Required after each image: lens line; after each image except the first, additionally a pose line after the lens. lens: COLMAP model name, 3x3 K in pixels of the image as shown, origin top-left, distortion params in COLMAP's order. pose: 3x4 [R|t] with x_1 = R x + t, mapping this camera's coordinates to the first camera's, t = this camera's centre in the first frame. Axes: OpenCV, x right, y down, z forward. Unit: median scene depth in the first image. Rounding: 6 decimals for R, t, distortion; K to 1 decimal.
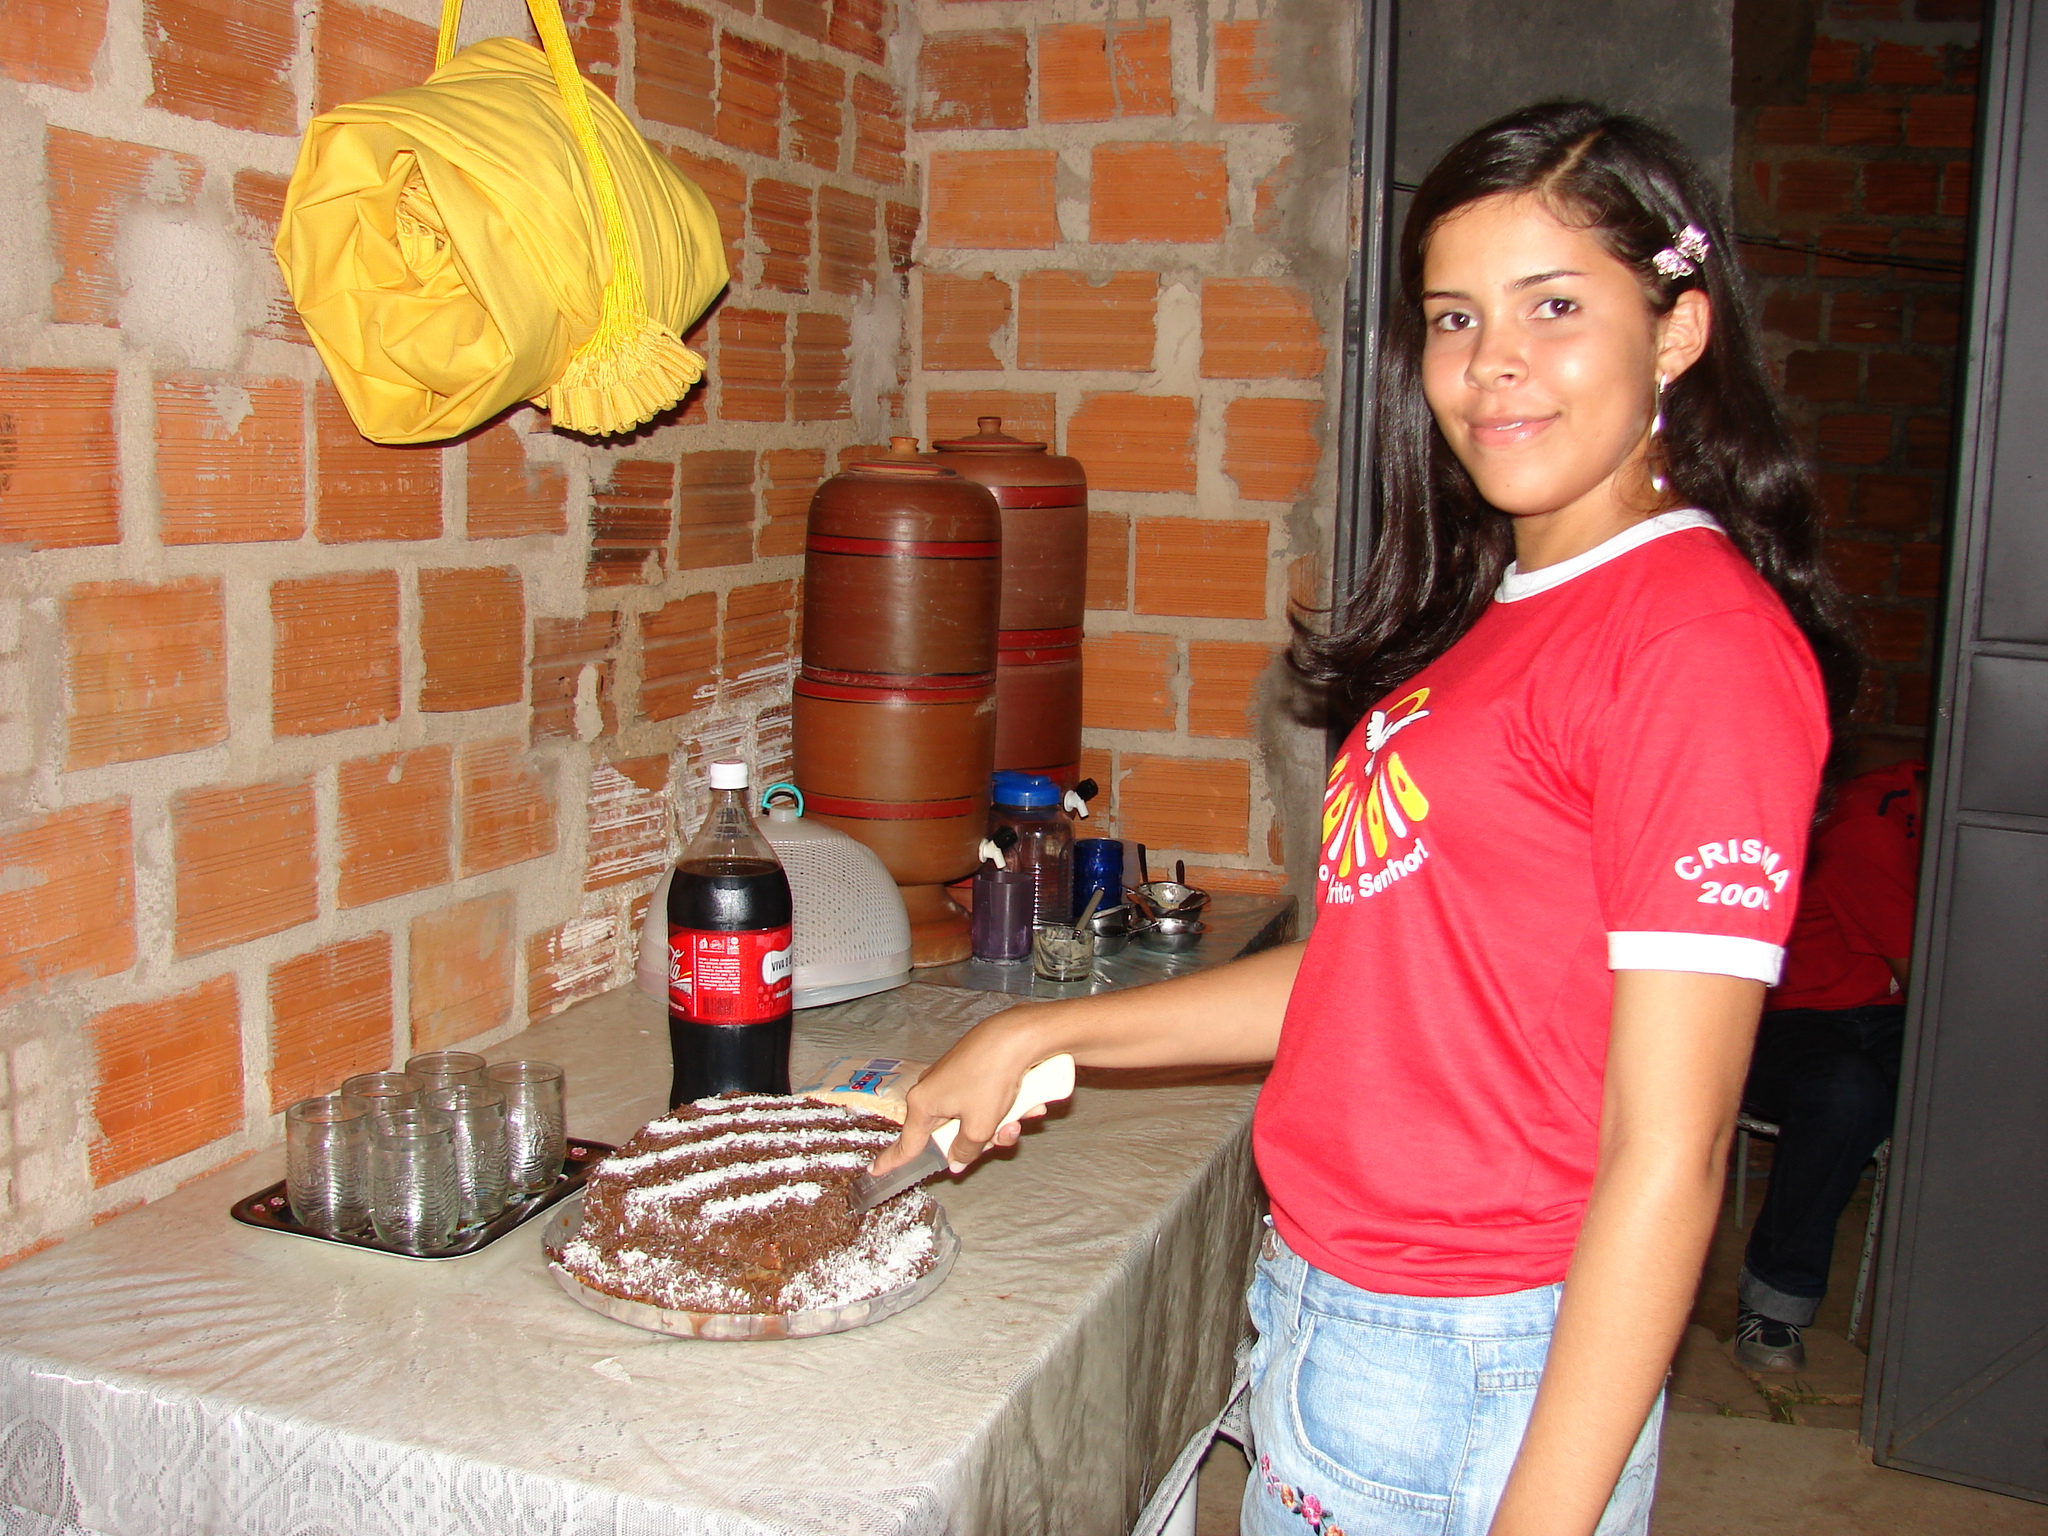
lens RADIAL K [[2278.8, 0, 1024.0], [0, 2278.8, 768.0], [0, 0, 1]] dist [-0.190737, 0.242939]
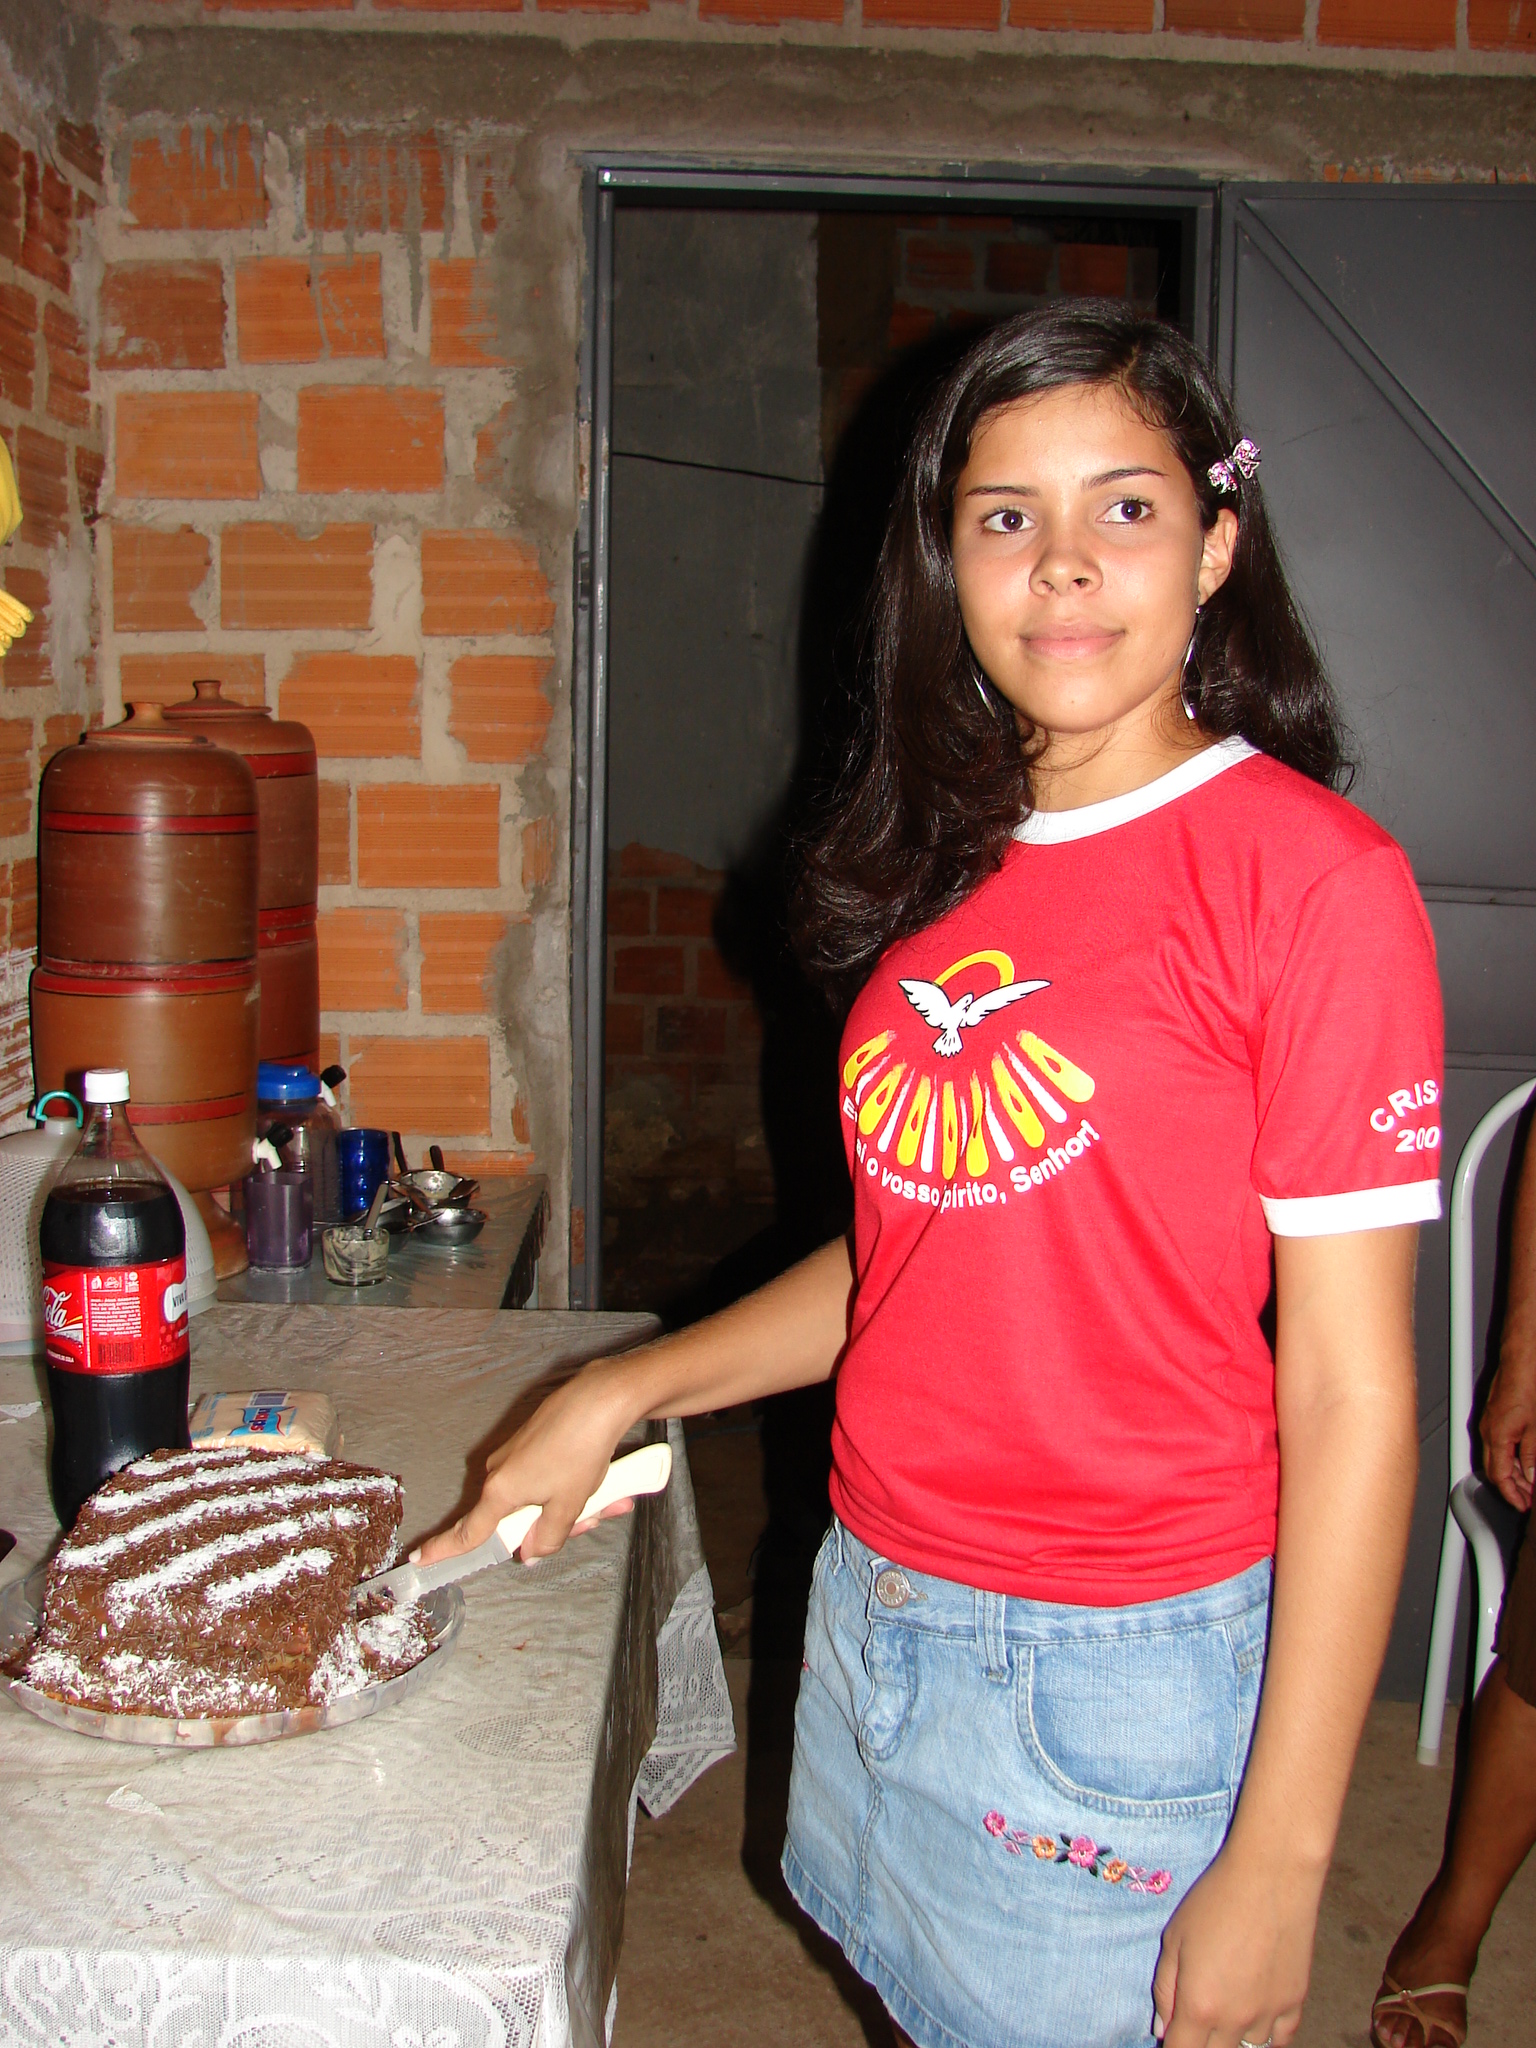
lens RADIAL K [[2278.8, 0, 768.0], [0, 2278.8, 1024.0], [0, 0, 1]] dist [-0.190737, 0.242939]
pose [[0.944772, -0.056731, 0.322782, -0.102038], [0.058500, 0.998278, 0.004226, -0.005873], [-0.322466, 0.014890, 0.946464, 0.064554]]
